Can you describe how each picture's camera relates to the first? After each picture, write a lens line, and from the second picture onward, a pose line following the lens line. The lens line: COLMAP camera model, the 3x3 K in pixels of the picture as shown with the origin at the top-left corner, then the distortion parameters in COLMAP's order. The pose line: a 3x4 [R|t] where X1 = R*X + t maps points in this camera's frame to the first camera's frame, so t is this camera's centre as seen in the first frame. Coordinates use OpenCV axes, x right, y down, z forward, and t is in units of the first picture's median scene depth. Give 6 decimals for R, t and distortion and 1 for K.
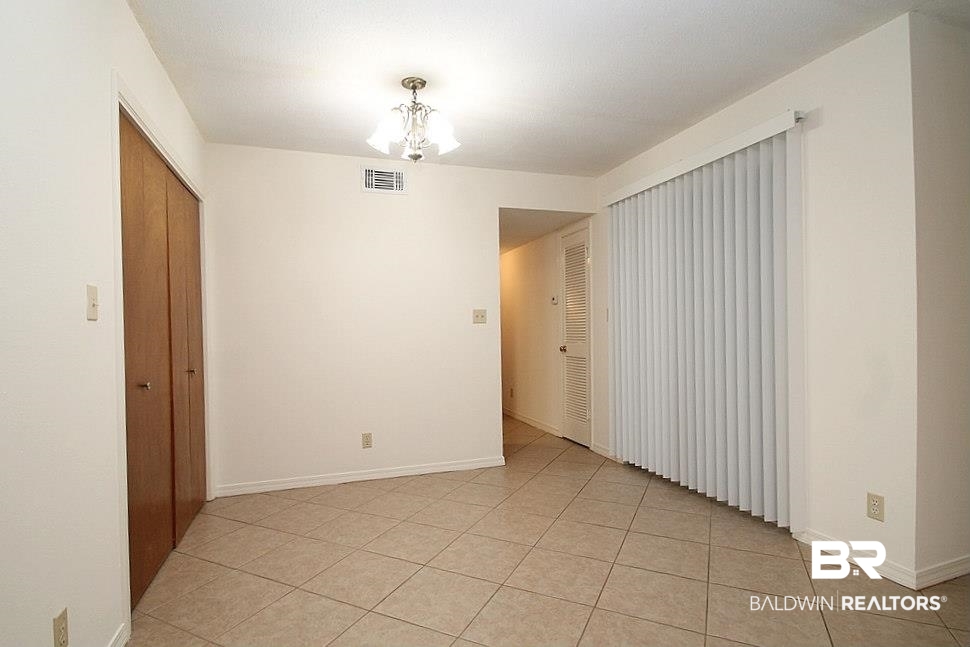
lens RADIAL K [[460.7, 0, 478.9], [0, 460.7, 334.2], [0, 0, 1]] dist [0.010535, -0.000262]
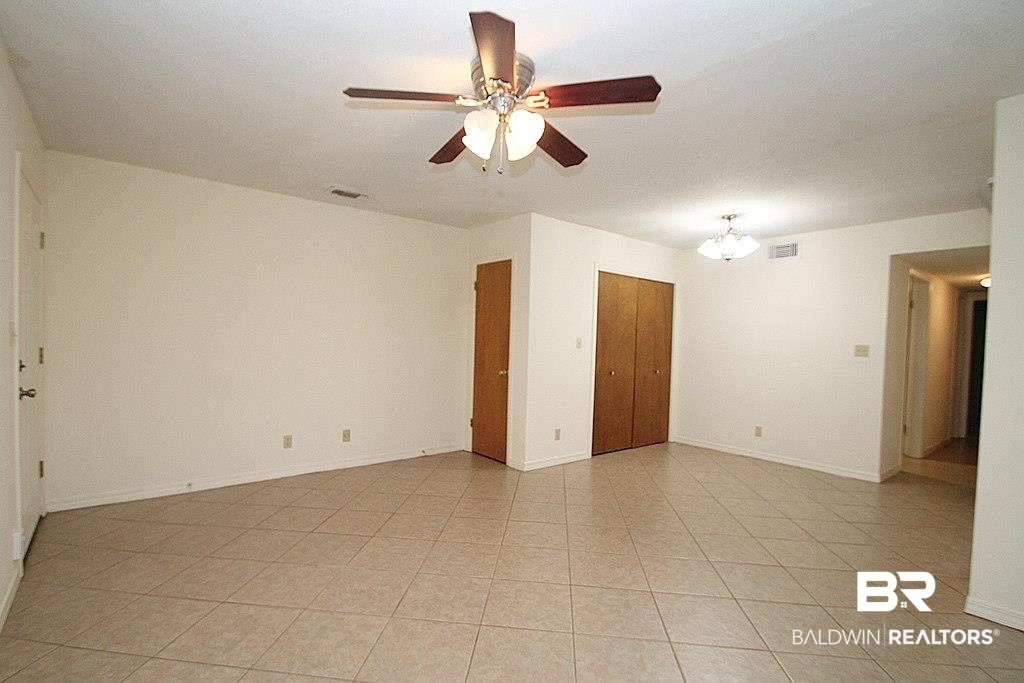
lens RADIAL K [[486.3, 0, 505.6], [0, 486.3, 352.8], [0, 0, 1]] dist [0.010535, -0.000262]
pose [[0.321283, 0.048868, -0.945721, 0.934878], [-0.028614, 0.998713, 0.041885, -0.062719], [0.946551, 0.013604, 0.322268, -0.269439]]
